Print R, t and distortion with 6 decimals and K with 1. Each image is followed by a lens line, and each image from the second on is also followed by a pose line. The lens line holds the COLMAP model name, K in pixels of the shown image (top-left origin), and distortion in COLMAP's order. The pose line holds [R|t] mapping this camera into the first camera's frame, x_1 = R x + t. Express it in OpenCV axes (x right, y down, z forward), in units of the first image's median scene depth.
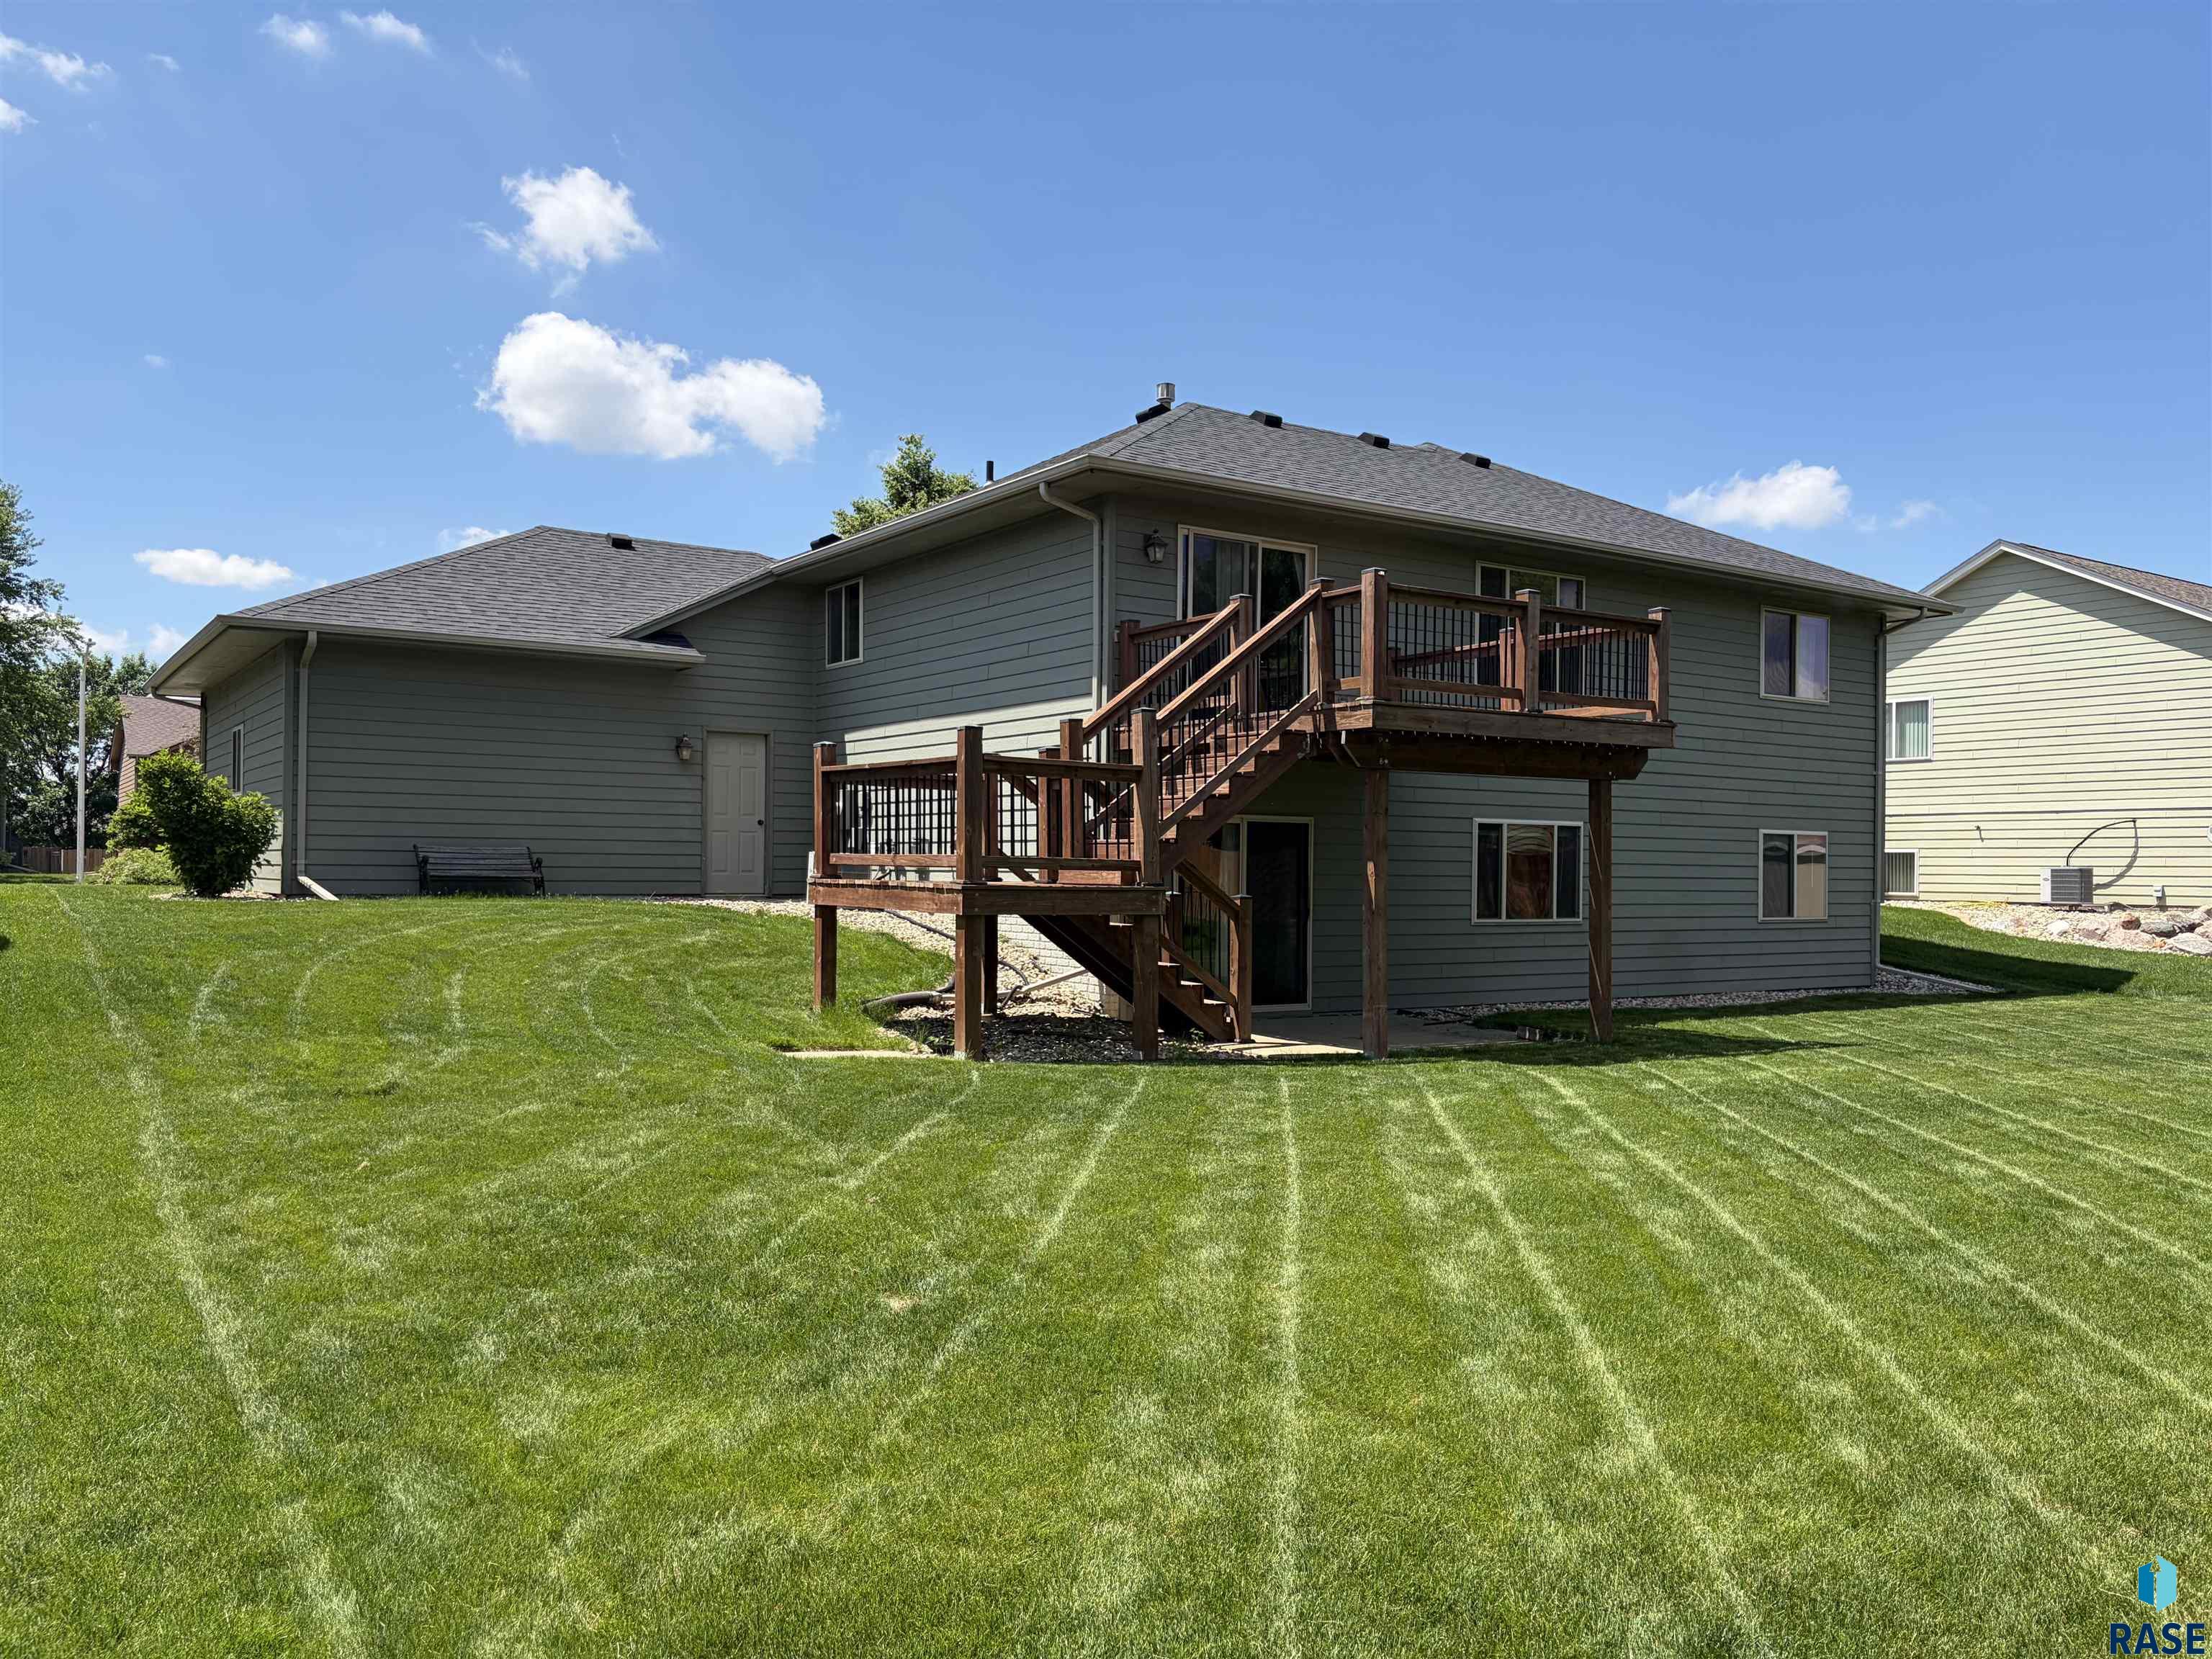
lens RADIAL K [[1673.8, 0, 1101.1], [0, 1673.8, 848.5], [0, 0, 1]] dist [0.076938, -0.076153]
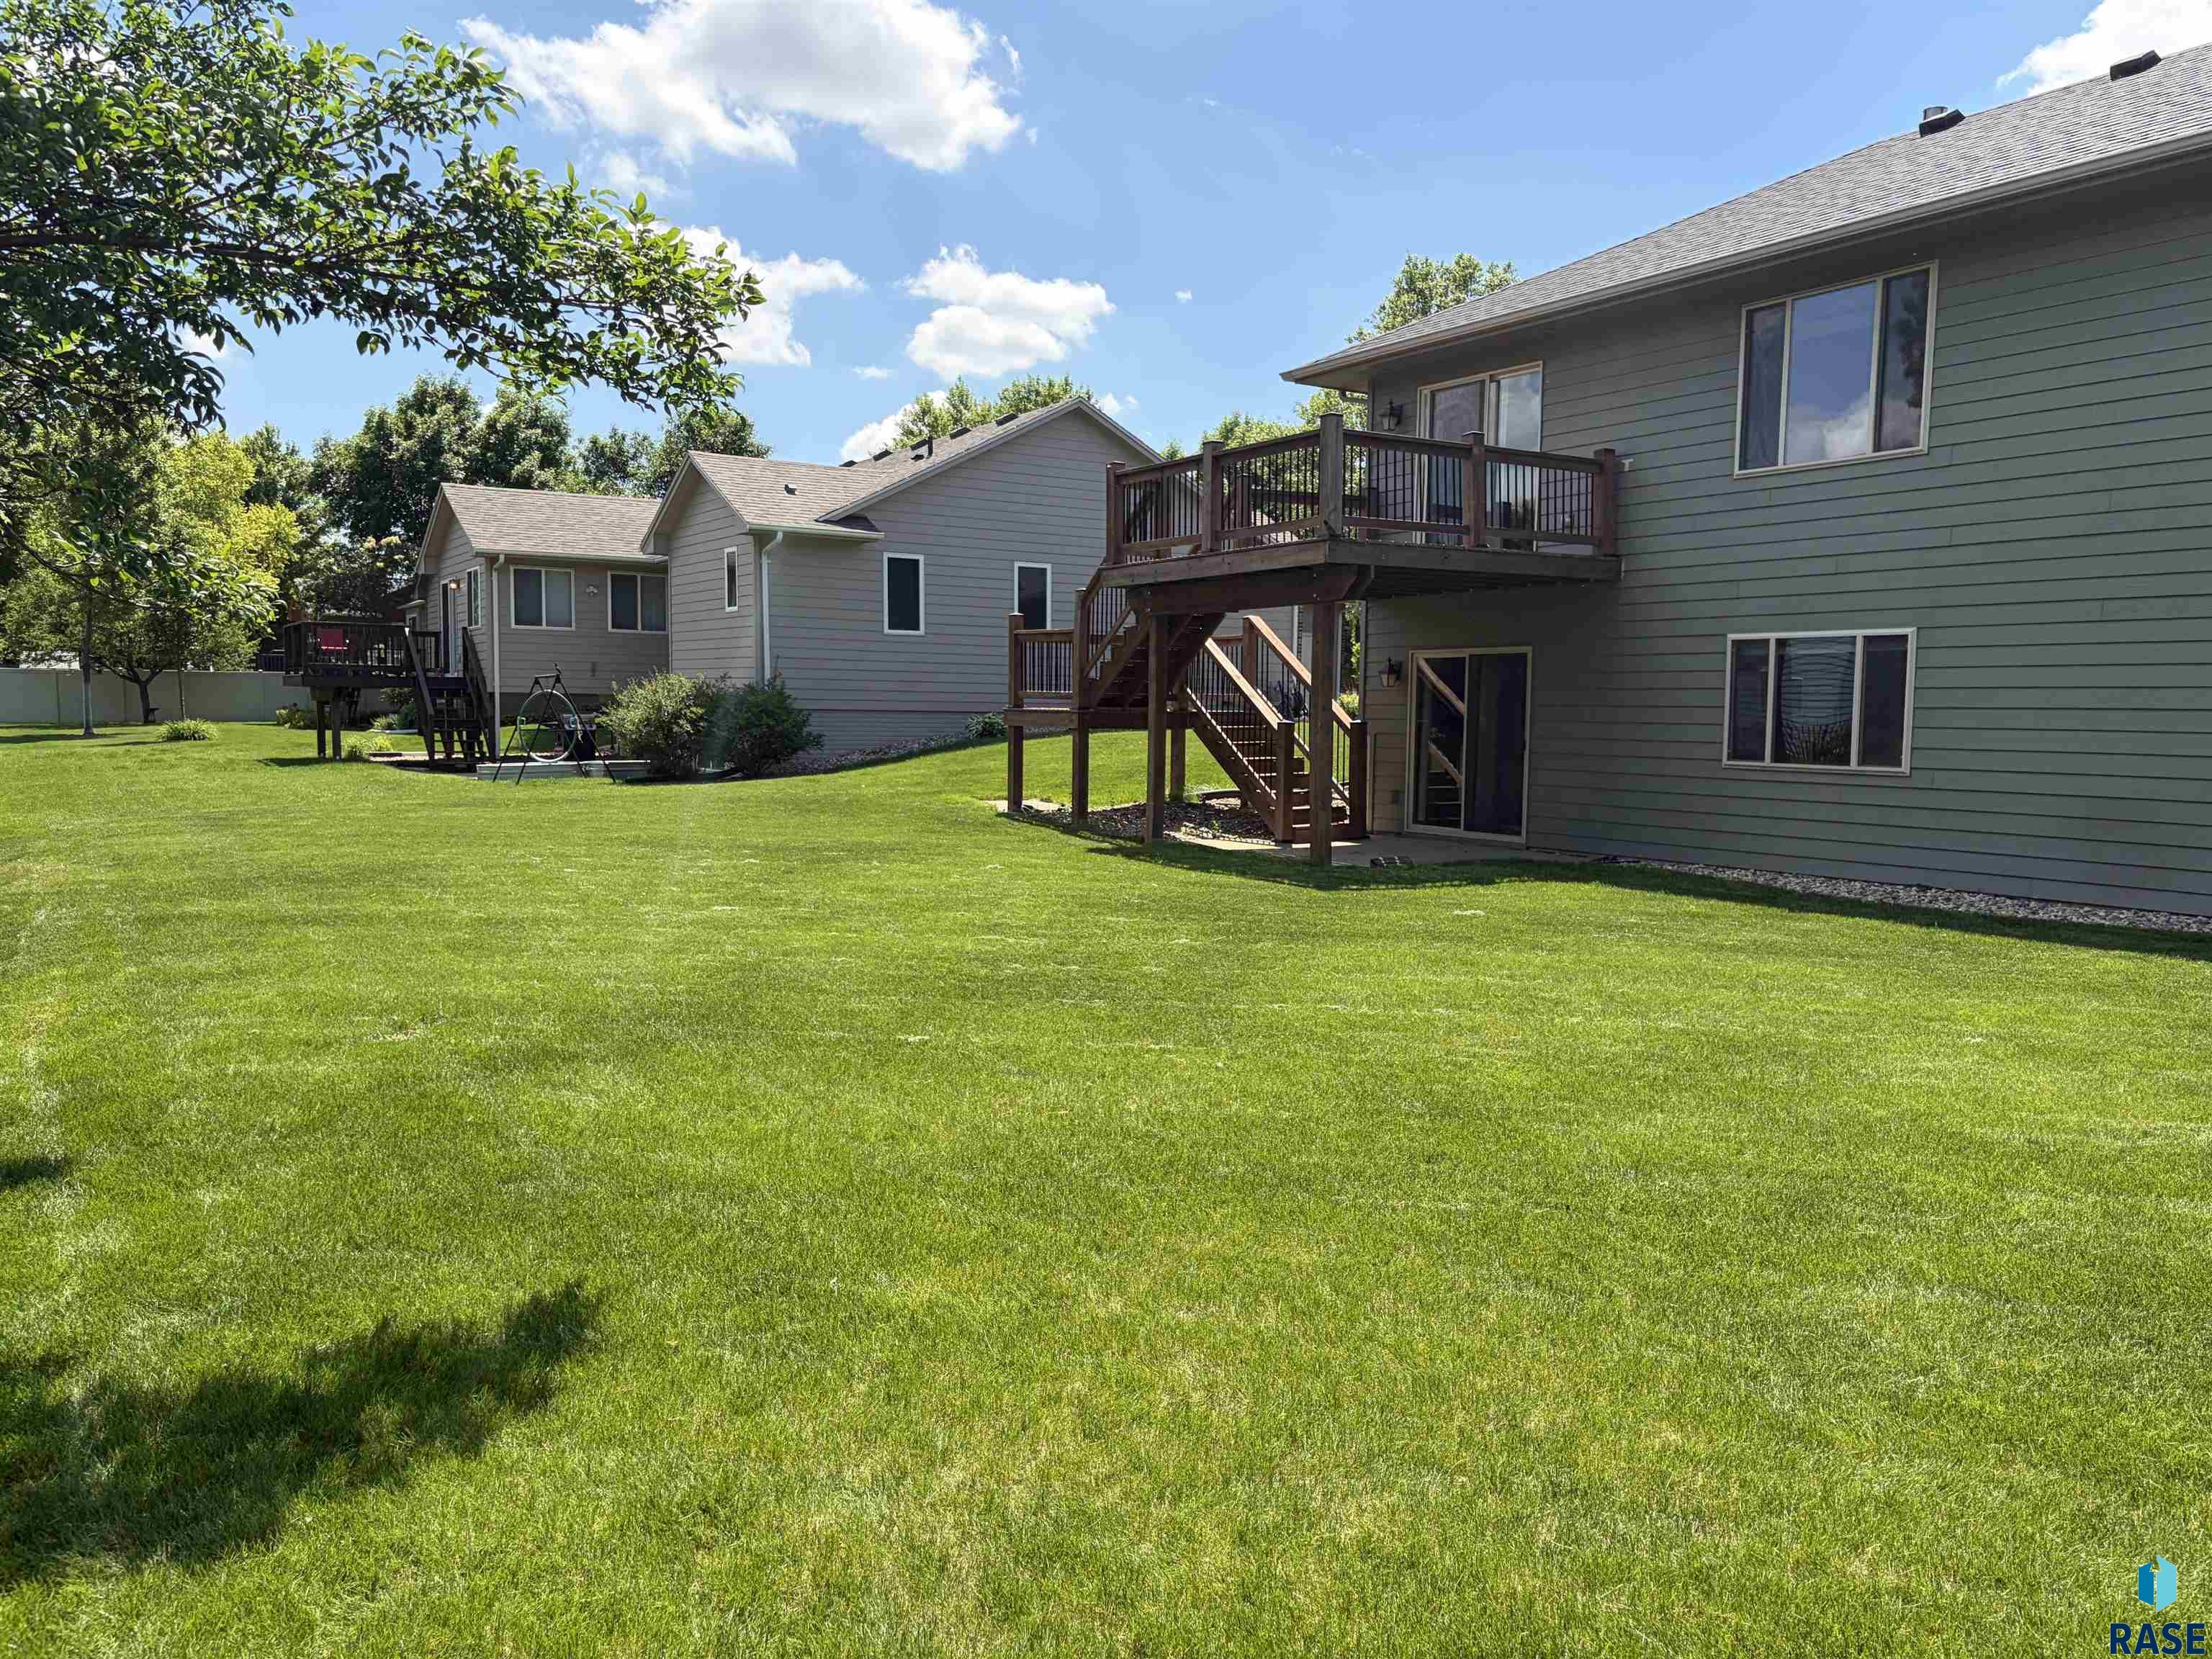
lens RADIAL K [[1673.8, 0, 1116.2], [0, 1673.8, 842.8], [0, 0, 1]] dist [0.076938, -0.076153]
pose [[-0.026925, 0.073104, -0.996961, 1.051197], [0.010231, 0.997290, 0.072852, 0.019478], [0.999585, -0.008238, -0.027600, 0.732022]]
